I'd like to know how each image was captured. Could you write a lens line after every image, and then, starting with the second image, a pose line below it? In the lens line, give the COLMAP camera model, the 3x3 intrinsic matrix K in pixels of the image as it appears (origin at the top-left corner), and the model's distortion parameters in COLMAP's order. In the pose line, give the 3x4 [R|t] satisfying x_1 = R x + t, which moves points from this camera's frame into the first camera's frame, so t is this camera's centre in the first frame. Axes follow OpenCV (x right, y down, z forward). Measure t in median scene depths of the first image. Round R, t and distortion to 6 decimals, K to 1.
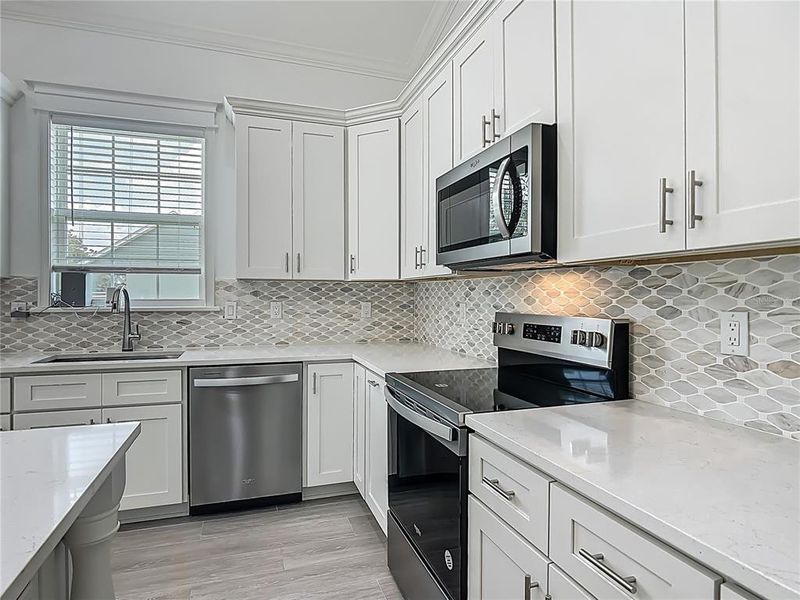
lens RADIAL K [[459.5, 0, 390.0], [0, 459.5, 296.8], [0, 0, 1]] dist [-0.004980, -0.000296]
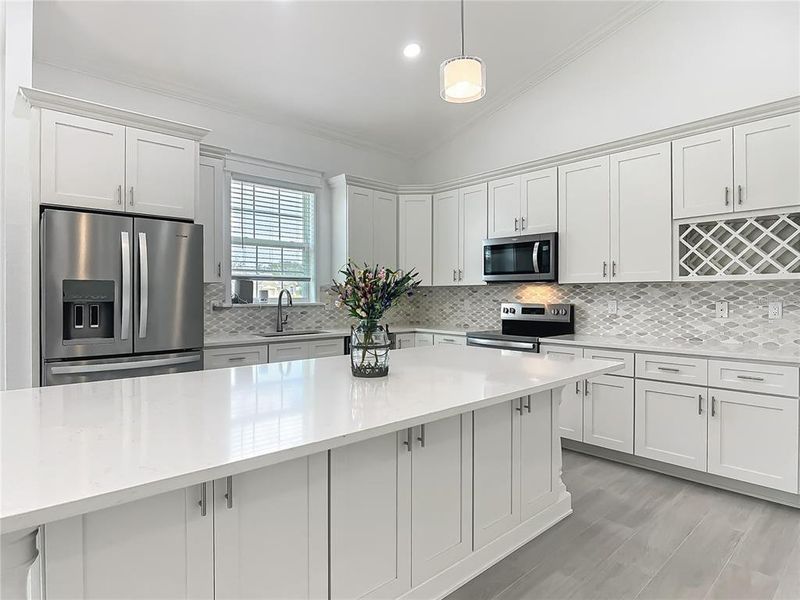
lens RADIAL K [[453.2, 0, 402.6], [0, 453.2, 297.5], [0, 0, 1]] dist [-0.007067, -0.002325]
pose [[0.911170, -0.003883, 0.412012, -0.827103], [0.002100, 0.999986, 0.004780, -0.002415], [-0.412025, -0.003490, 0.911166, -0.558629]]
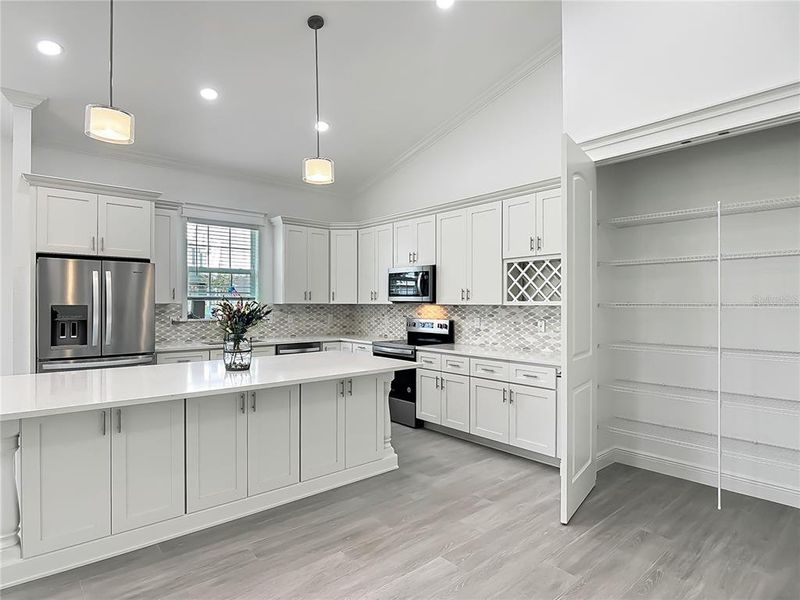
lens RADIAL K [[448.9, 0, 403.8], [0, 448.9, 303.0], [0, 0, 1]] dist [-0.006907, -0.000305]
pose [[0.918190, 0.001476, 0.396137, -0.640648], [-0.001545, 0.999999, -0.000147, -0.043564], [-0.396137, -0.000477, 0.918191, -1.077762]]
